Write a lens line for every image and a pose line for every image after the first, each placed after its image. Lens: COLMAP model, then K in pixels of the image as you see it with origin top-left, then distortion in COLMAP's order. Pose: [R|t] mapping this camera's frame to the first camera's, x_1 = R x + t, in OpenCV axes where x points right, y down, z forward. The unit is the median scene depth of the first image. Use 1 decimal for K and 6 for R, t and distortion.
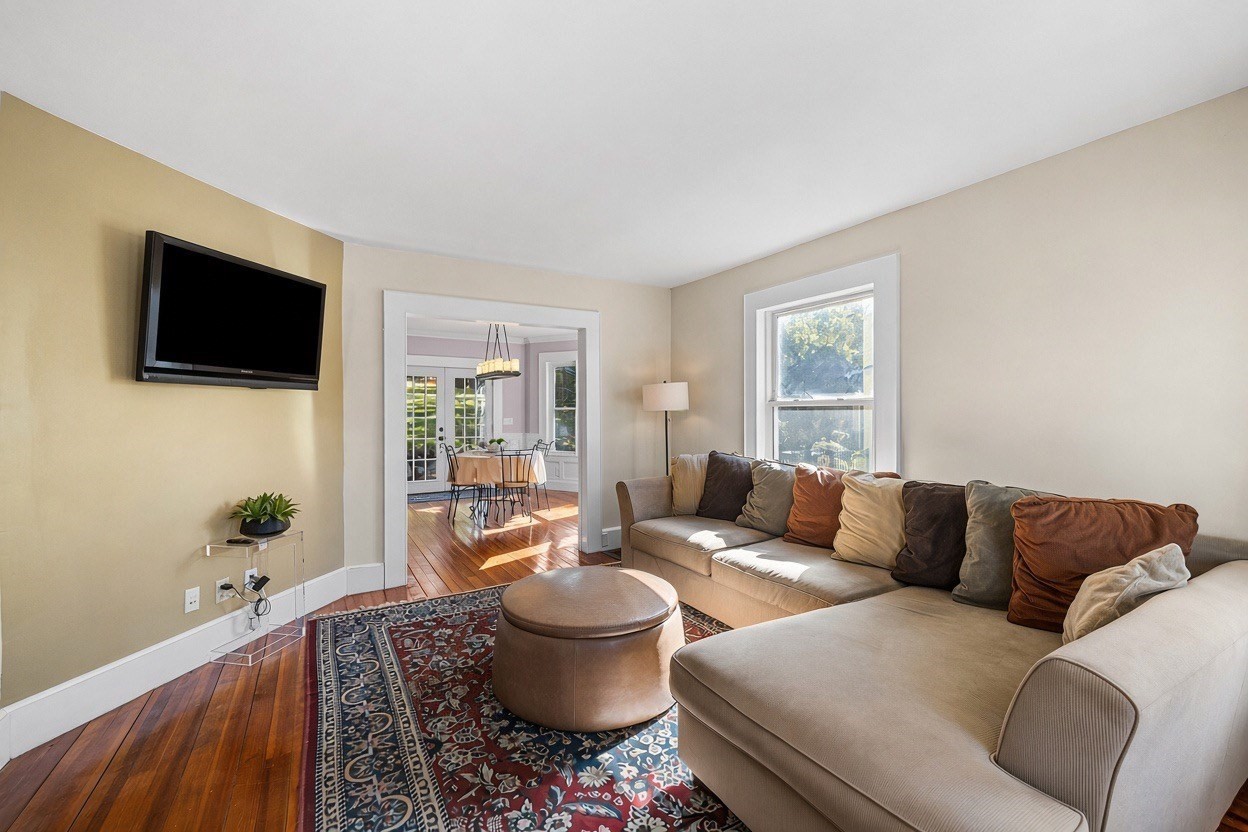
lens RADIAL K [[511.7, 0, 617.9], [0, 511.7, 407.7], [0, 0, 1]] dist [0.007458, -0.000523]
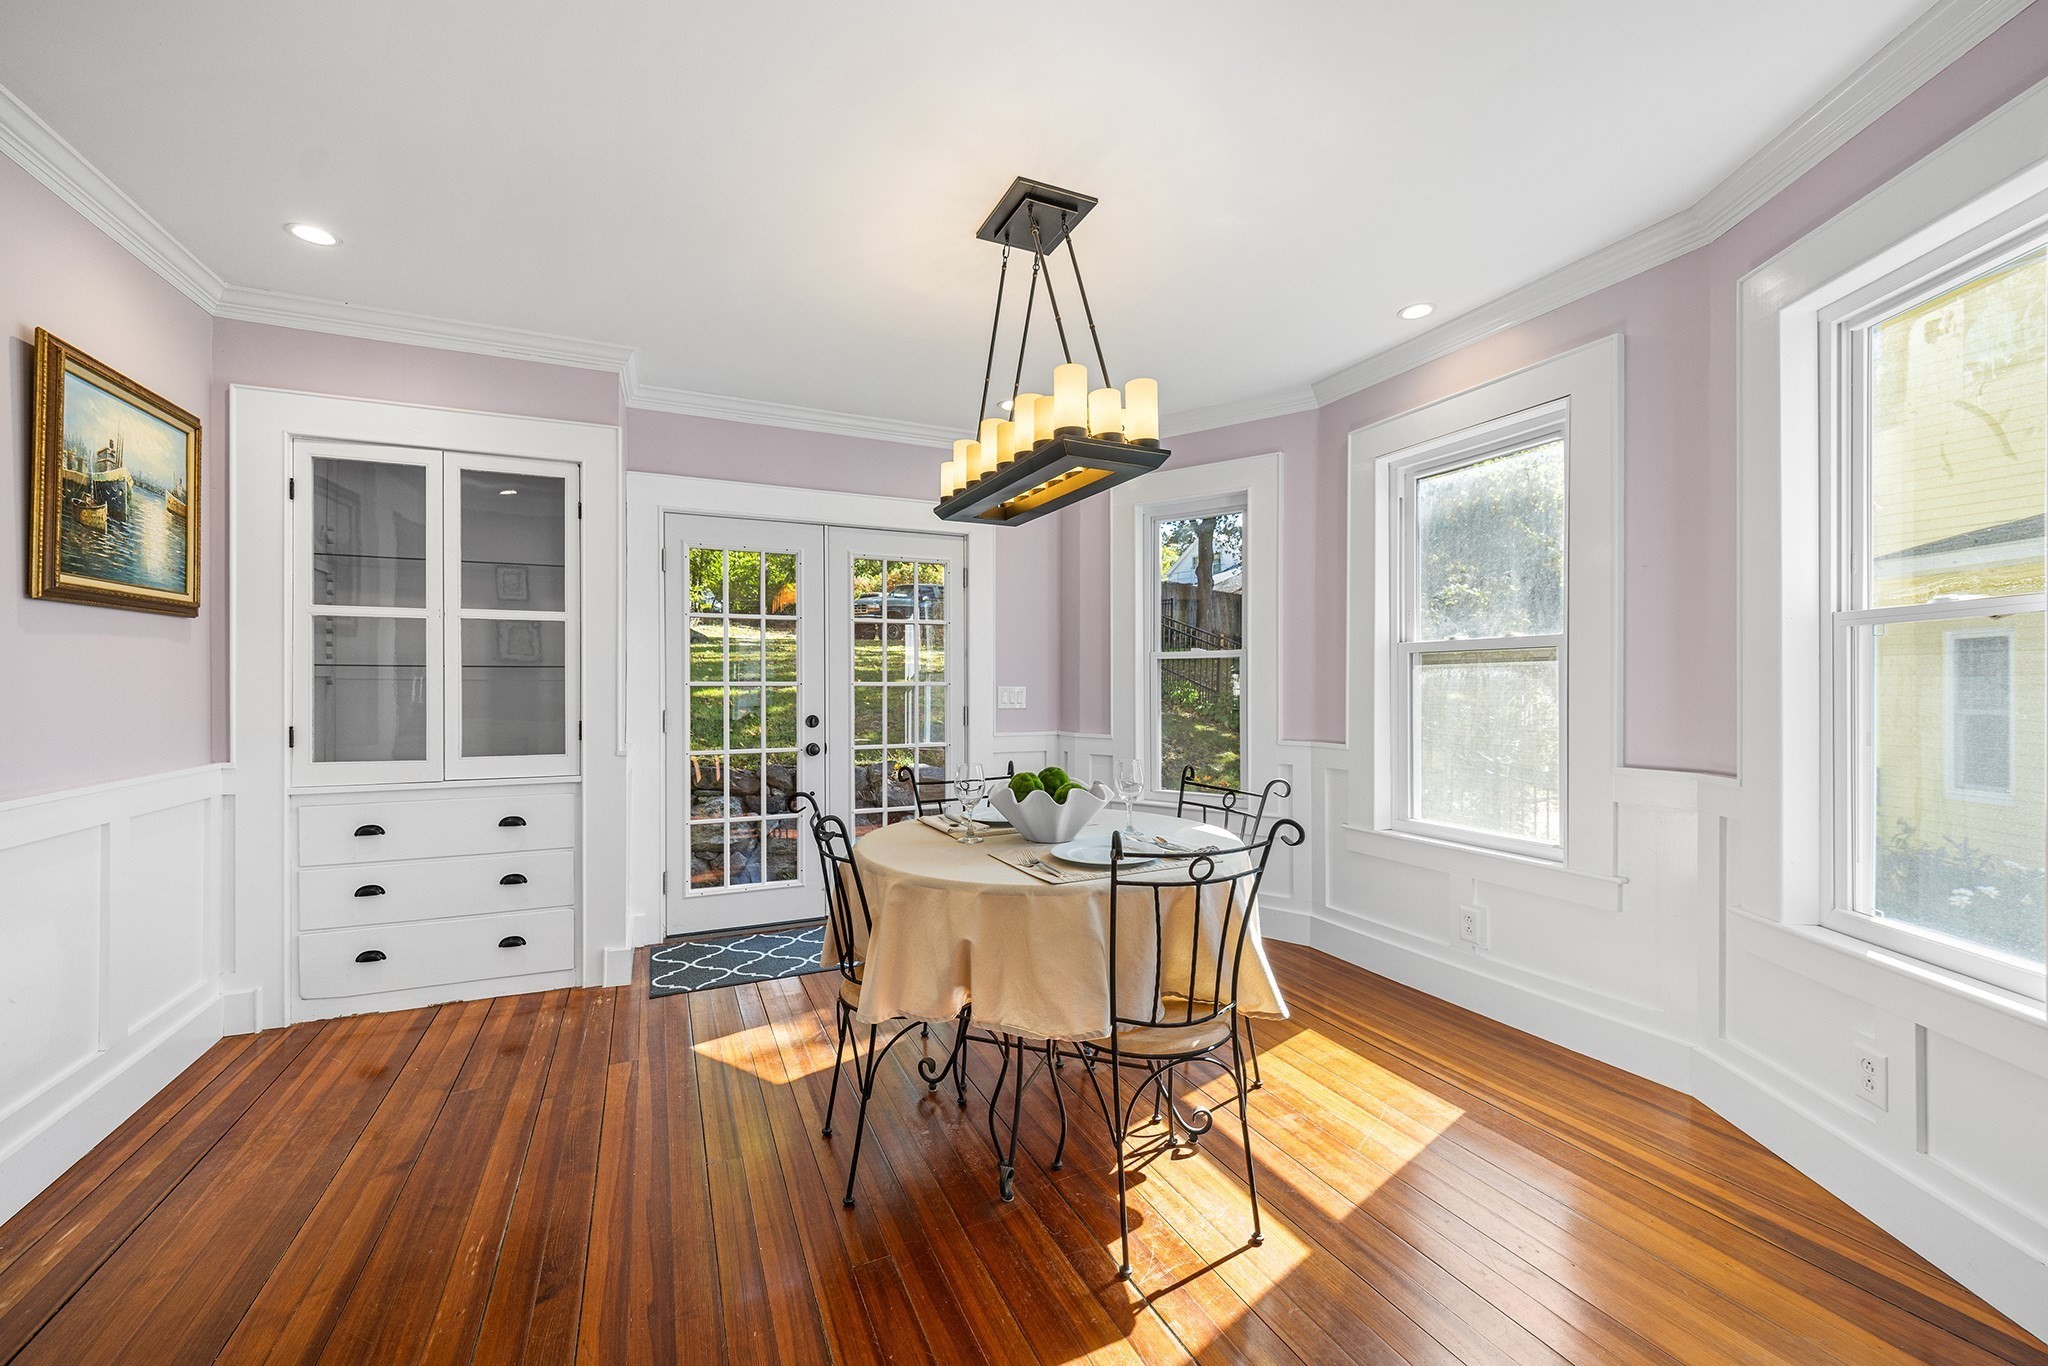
lens RADIAL K [[809.2, 0, 1019.7], [0, 809.2, 689.5], [0, 0, 1]] dist [-0.000139, -0.000774]
pose [[0.994326, -0.001272, -0.106370, -0.437589], [0.002736, 0.999904, 0.013612, 0.044089], [0.106342, -0.013826, 0.994233, 1.374575]]
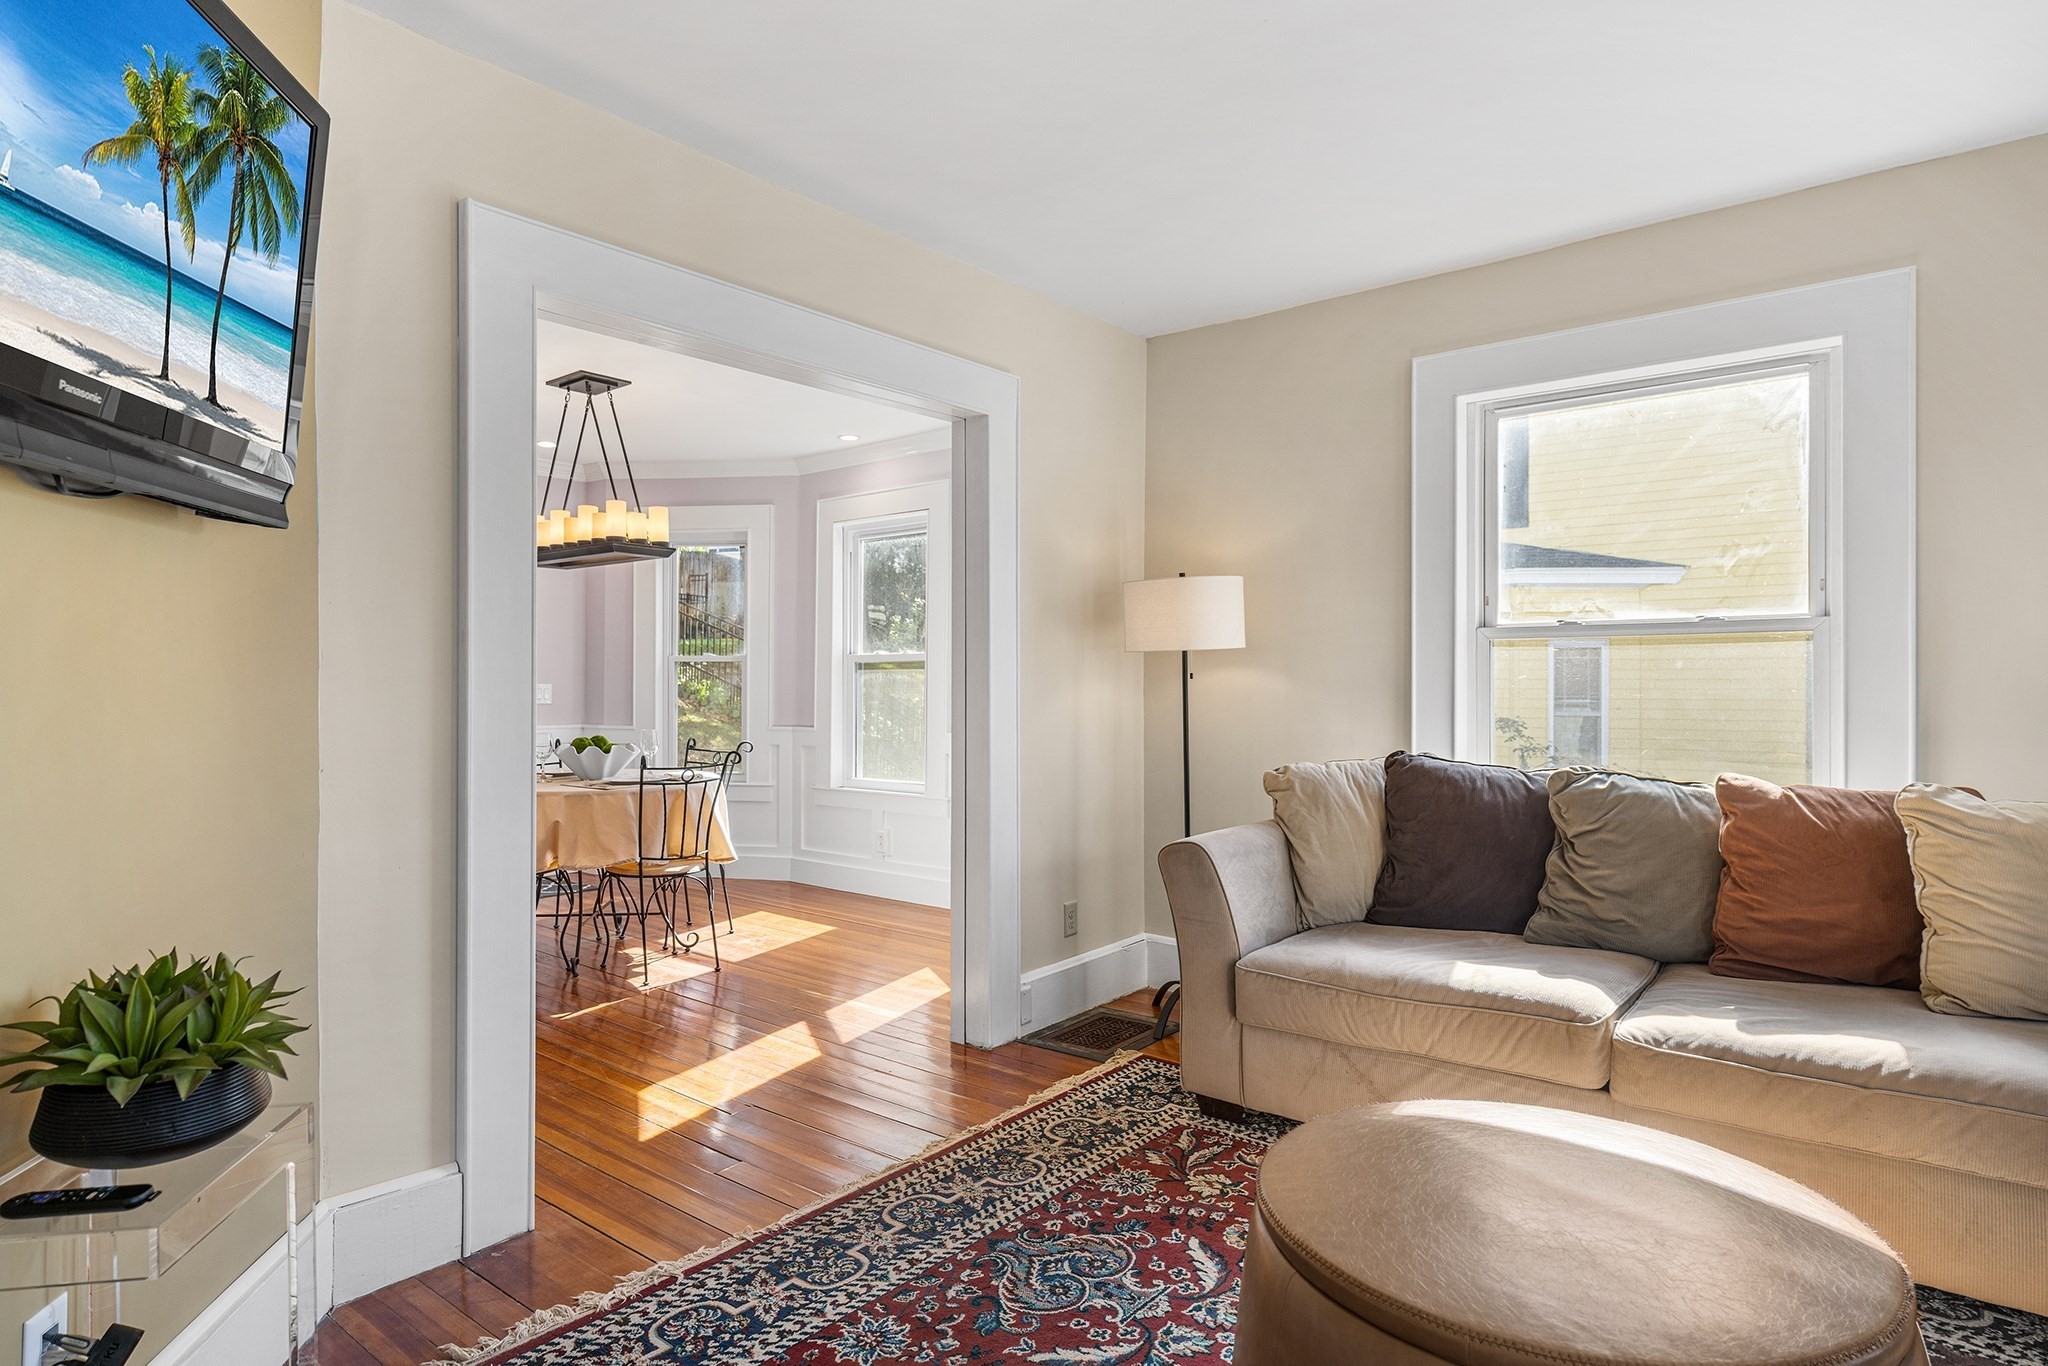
lens RADIAL K [[1122.5, 0, 1021.7], [0, 1122.5, 686.5], [0, 0, 1]] dist [-0.001882, -0.000786]
pose [[0.939877, 0.003517, 0.341495, -0.466255], [-0.006034, 0.999962, 0.006308, 0.042429], [-0.341460, -0.007989, 0.939862, 0.393411]]
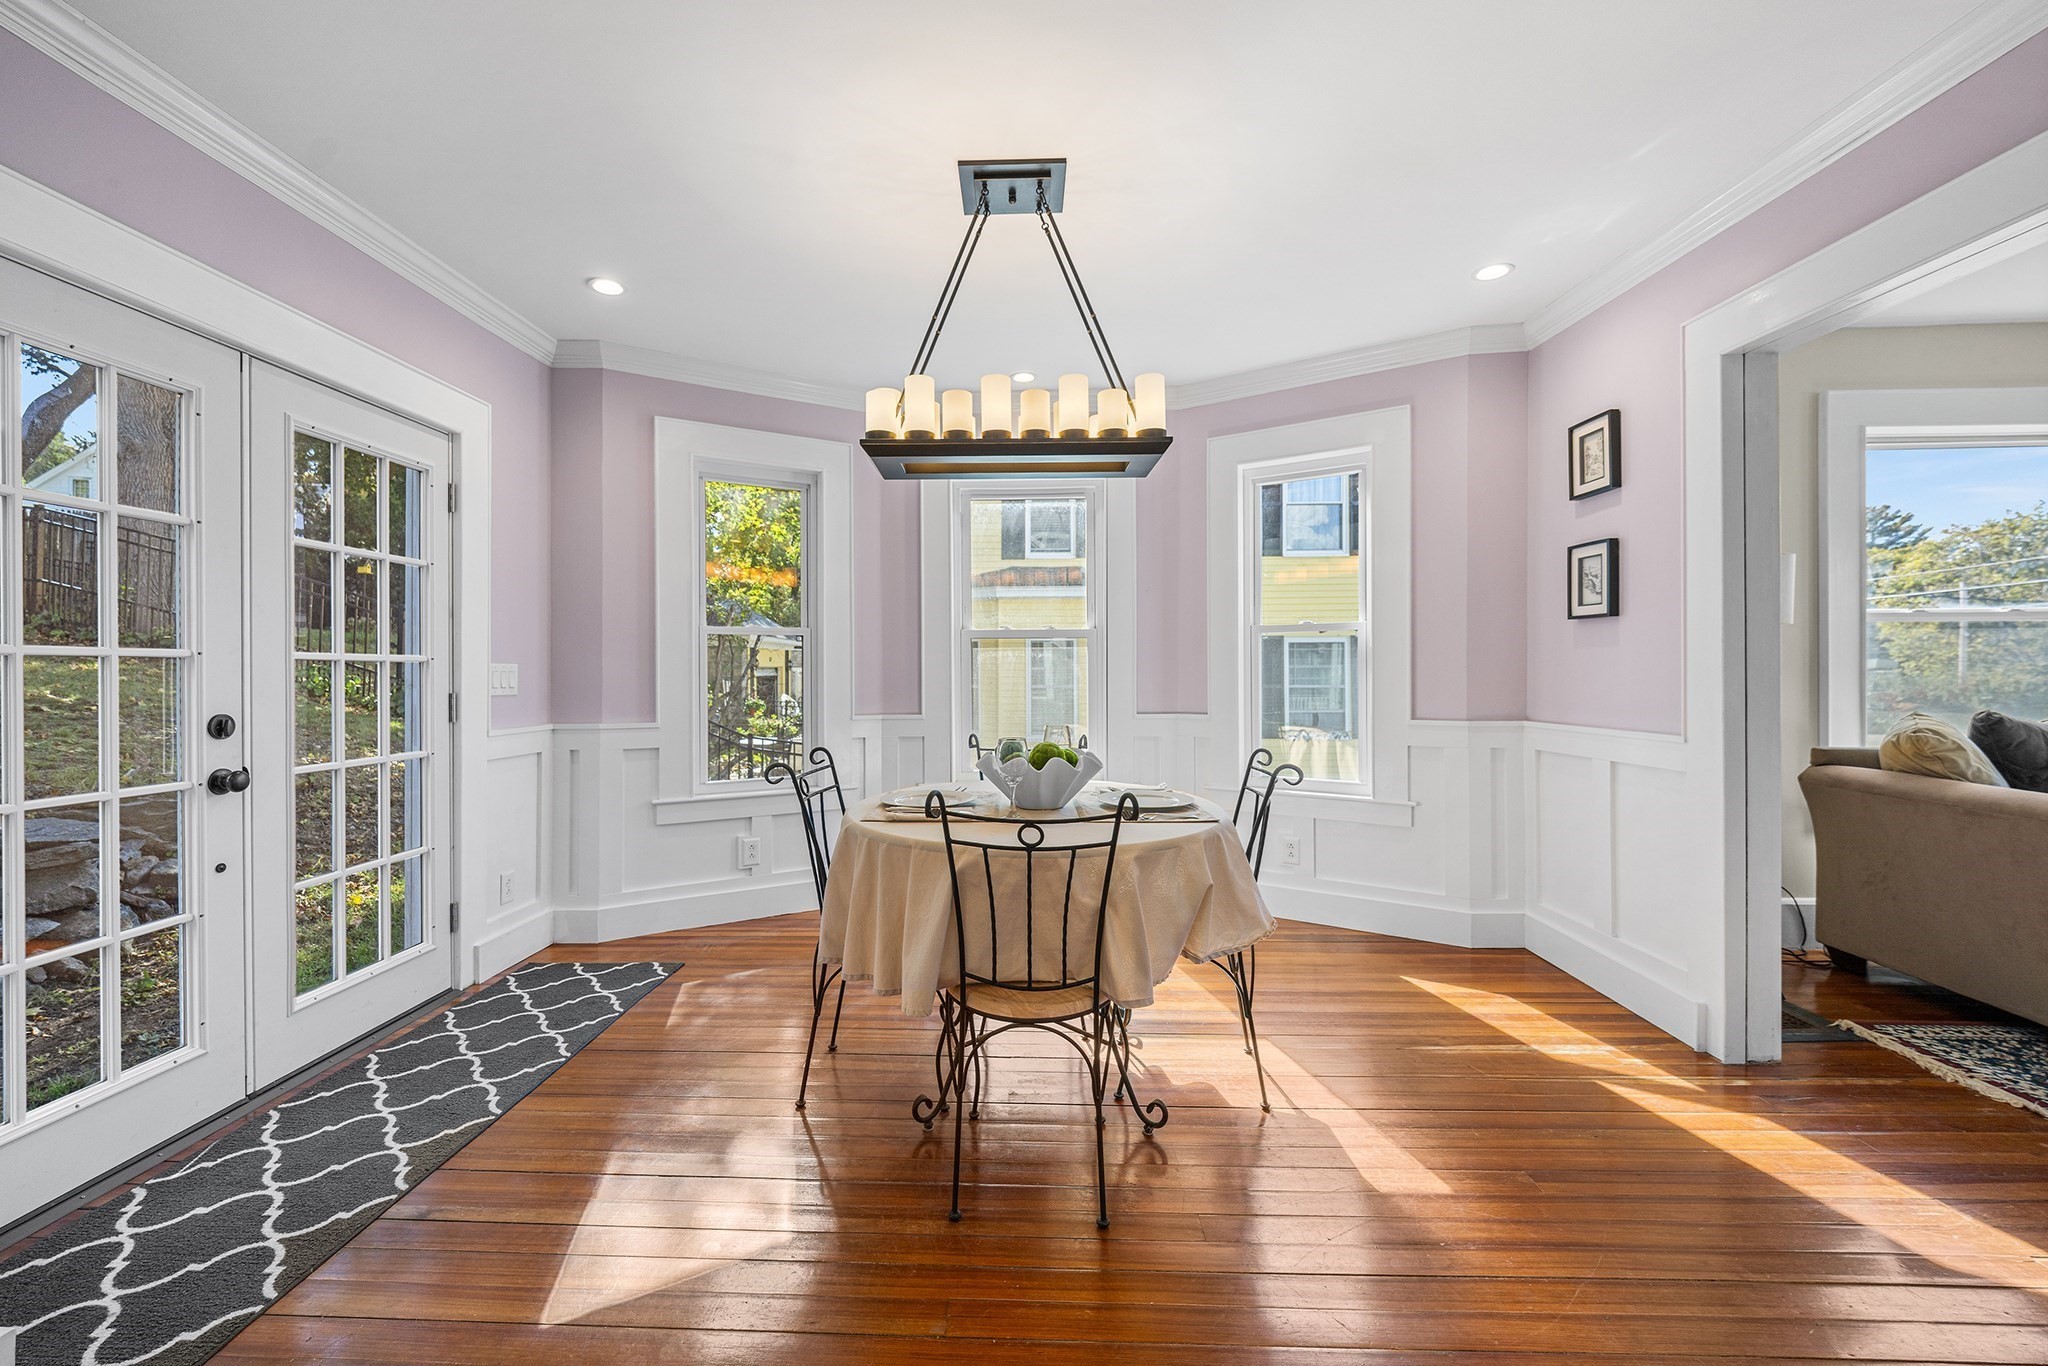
lens RADIAL K [[809.2, 0, 1013.0], [0, 809.2, 672.2], [0, 0, 1]] dist [-0.000139, -0.000774]
pose [[0.534706, -0.003772, 0.845030, -1.129379], [-0.002353, 0.999980, 0.005953, 0.061342], [-0.845035, -0.005172, 0.534686, 1.724717]]
